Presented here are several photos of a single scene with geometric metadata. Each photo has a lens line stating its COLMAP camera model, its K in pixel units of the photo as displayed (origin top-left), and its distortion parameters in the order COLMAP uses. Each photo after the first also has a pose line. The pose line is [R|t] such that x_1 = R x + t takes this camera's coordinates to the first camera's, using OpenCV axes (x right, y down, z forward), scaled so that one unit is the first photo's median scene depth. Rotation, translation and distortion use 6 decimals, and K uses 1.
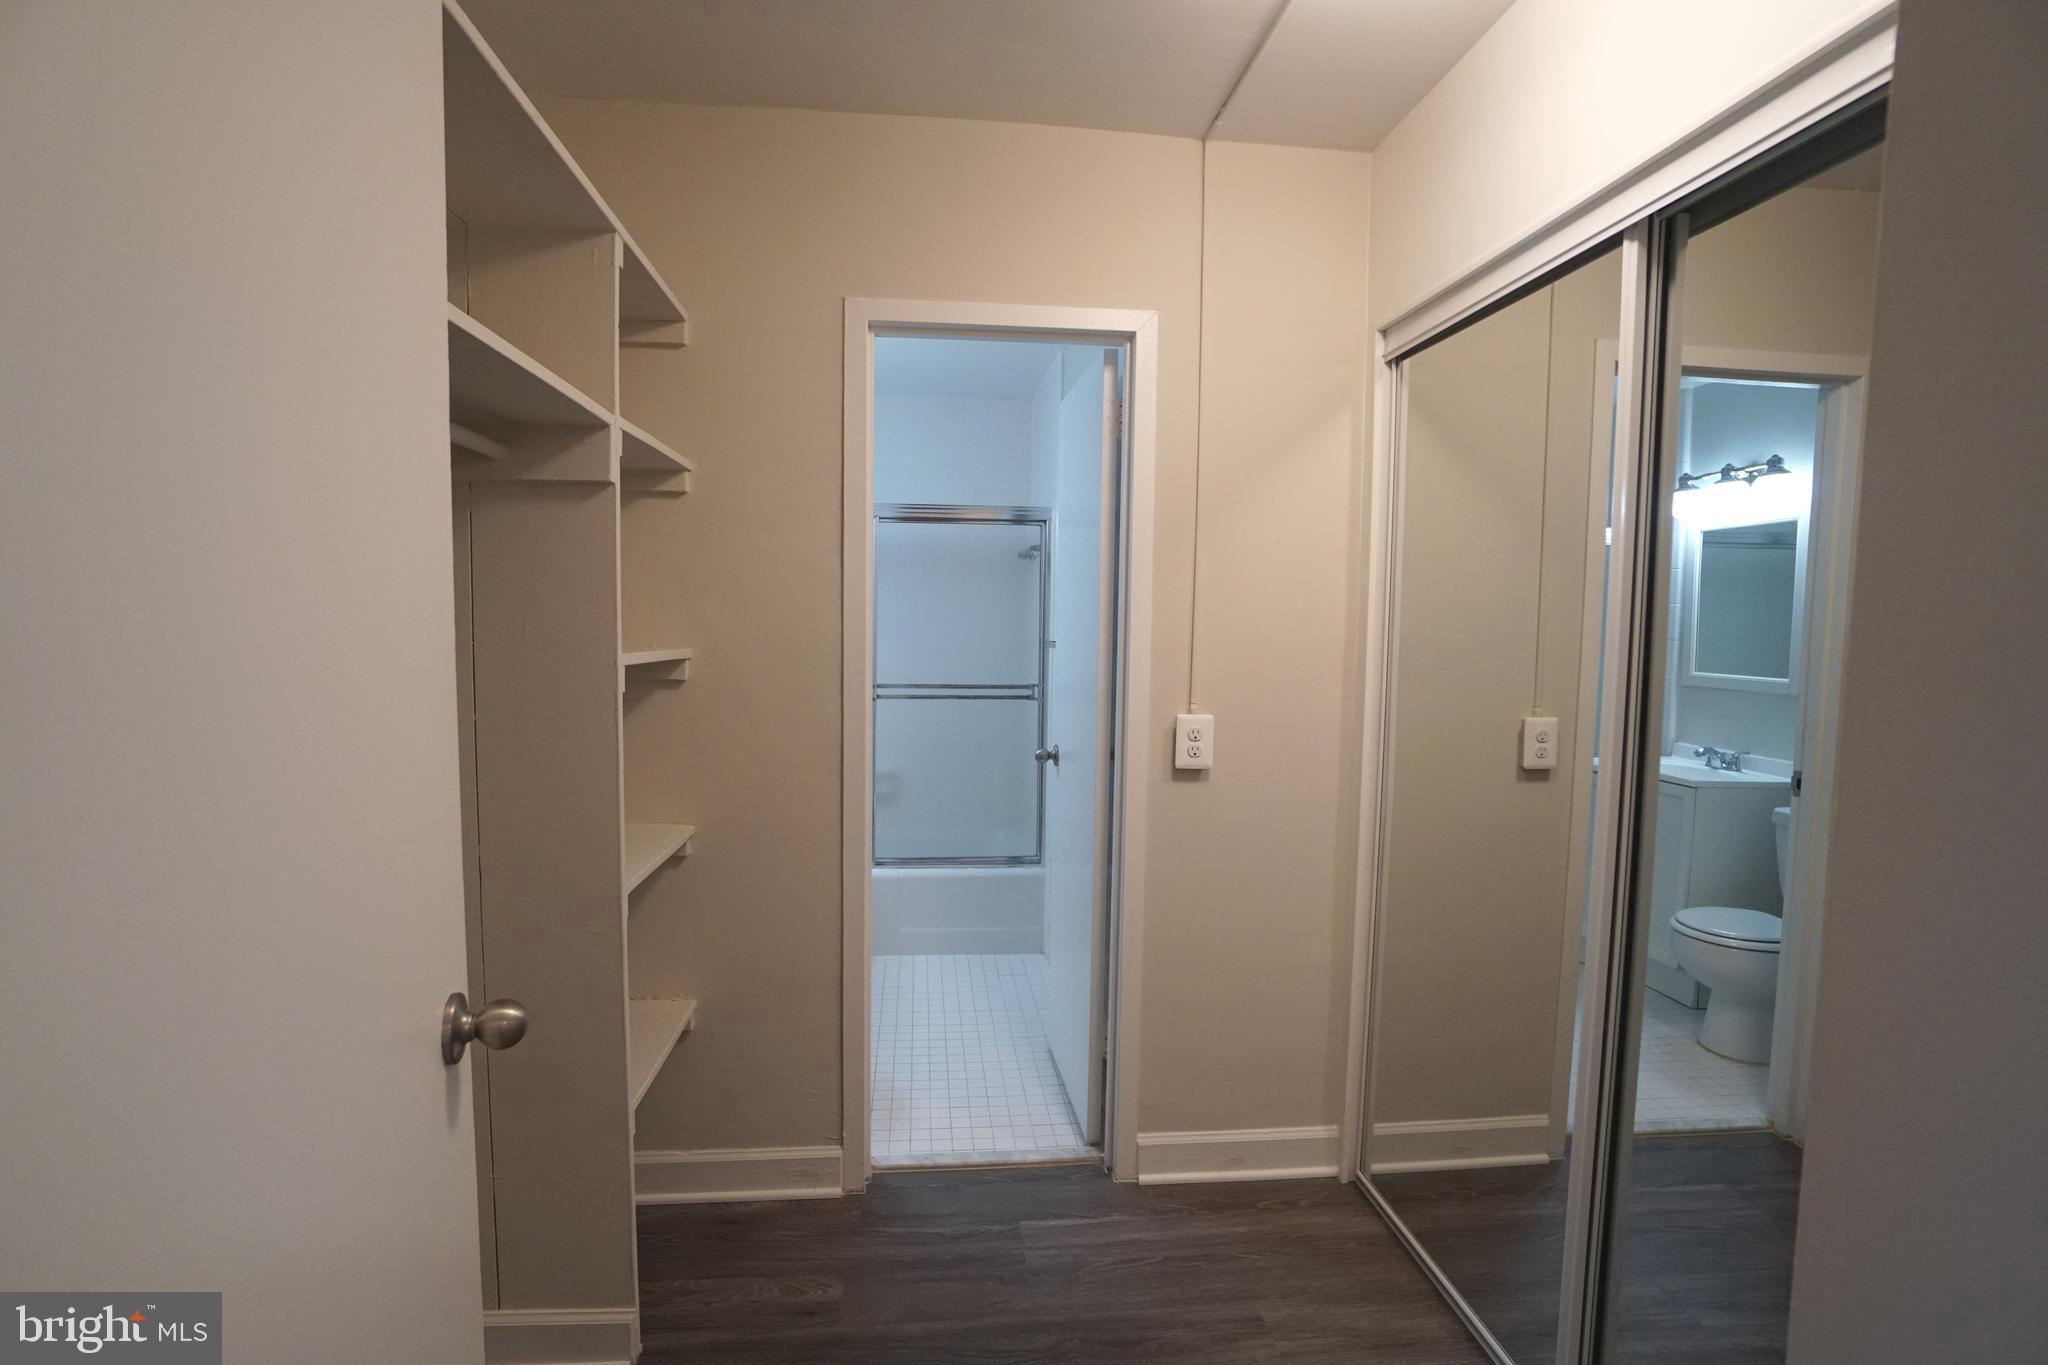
lens RADIAL K [[944.8, 0, 1011.6], [0, 944.8, 681.6], [0, 0, 1]] dist [-0.043935, 0.000546]
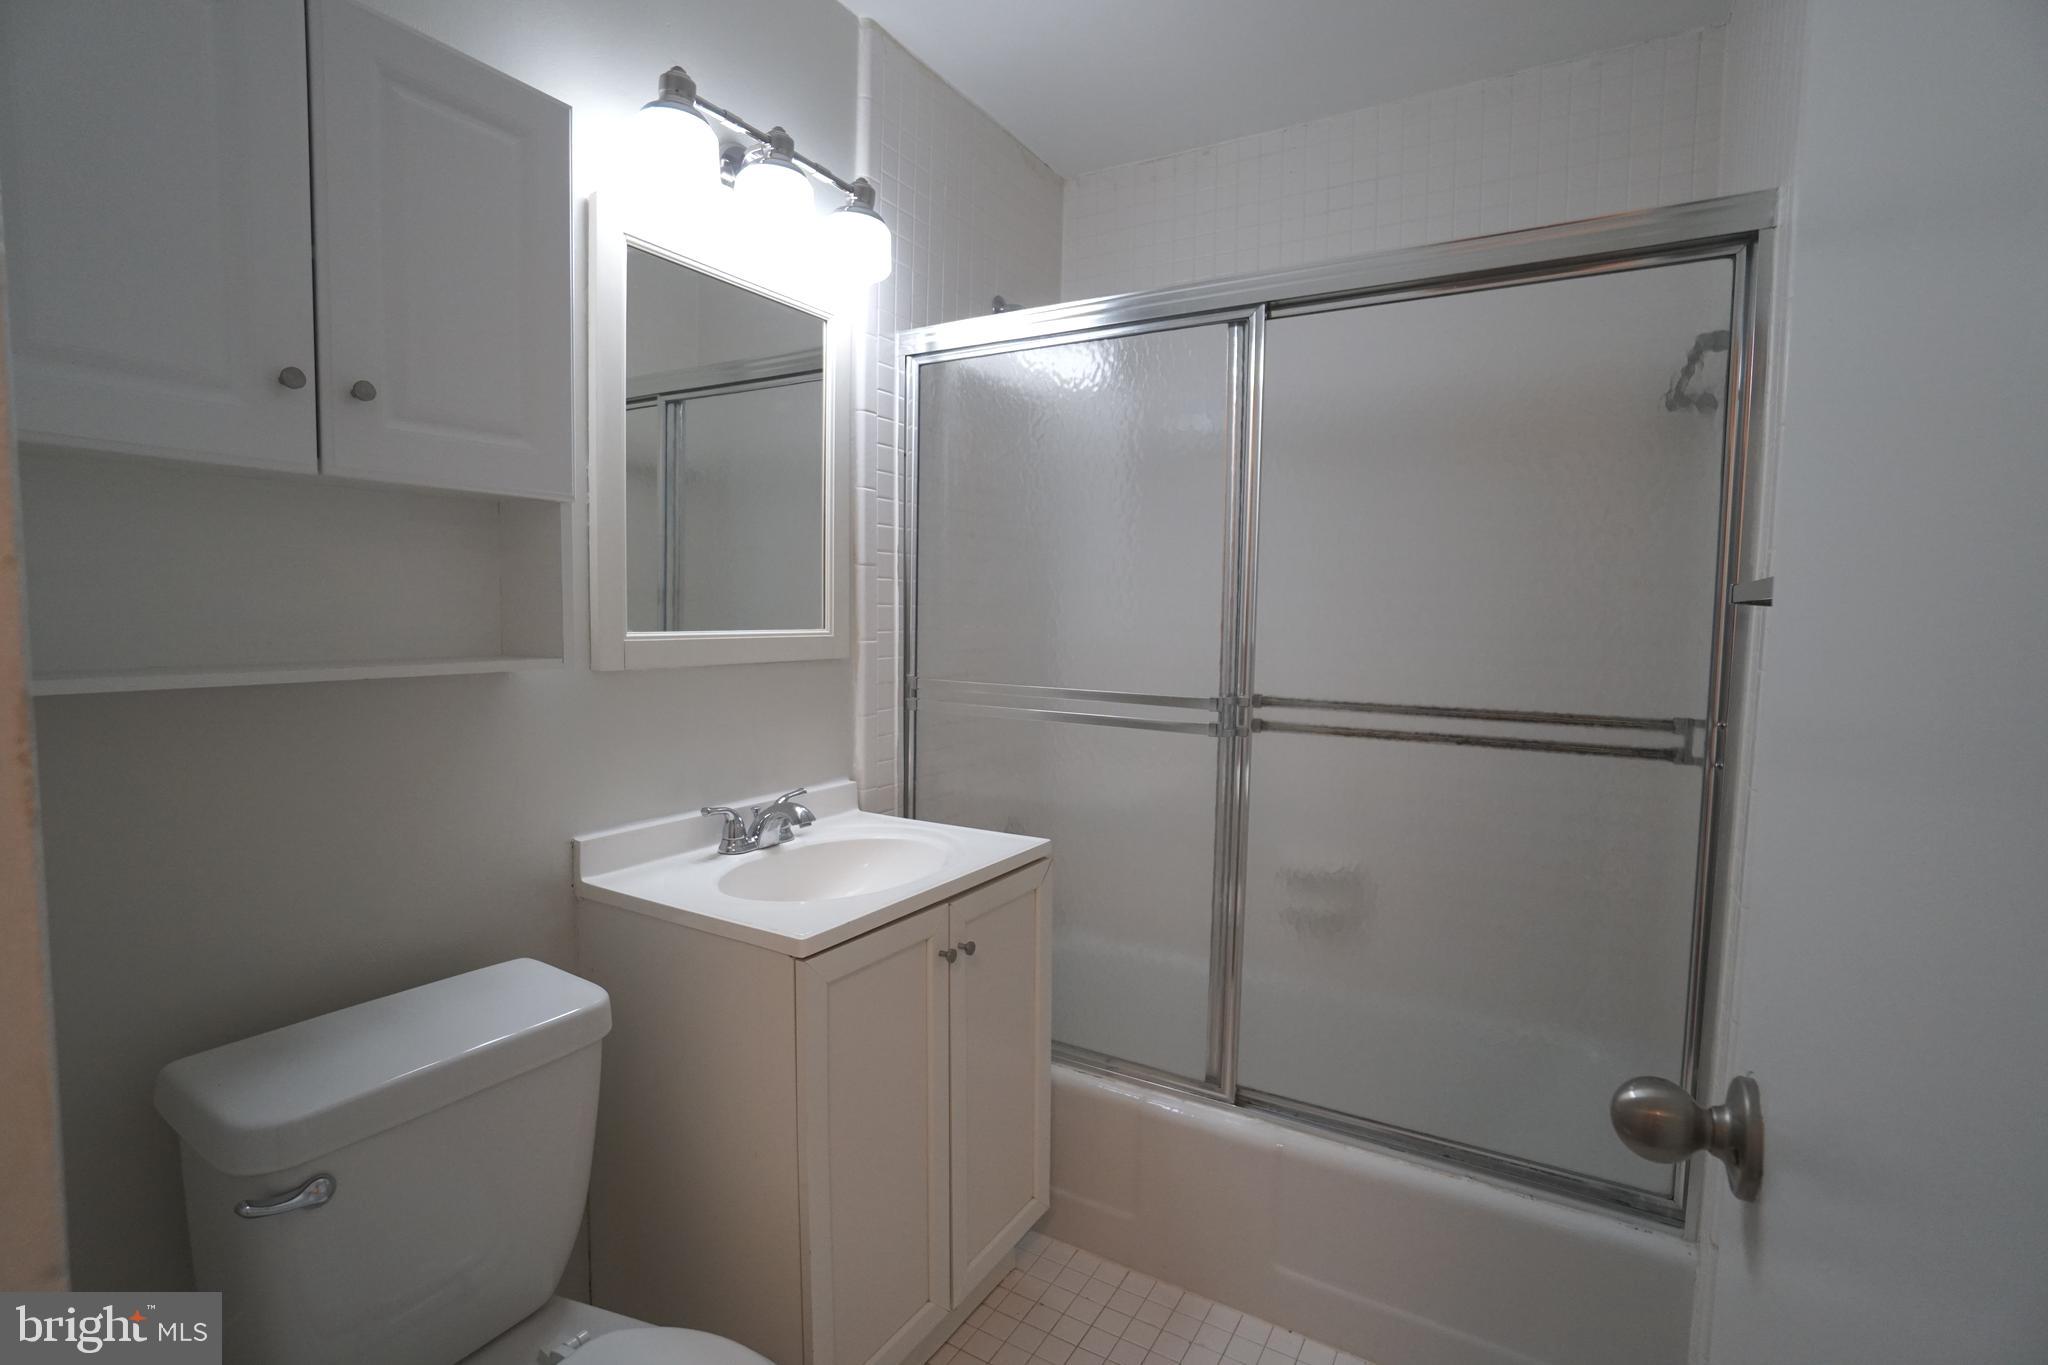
lens RADIAL K [[962.0, 0, 1023.2], [0, 962.0, 693.9], [0, 0, 1]] dist [-0.022912, 0.000000]
pose [[0.815052, 0.048038, -0.577393, 0.025338], [-0.052927, 0.998563, 0.008366, 0.003596], [0.576965, 0.023741, 0.816424, 0.571737]]
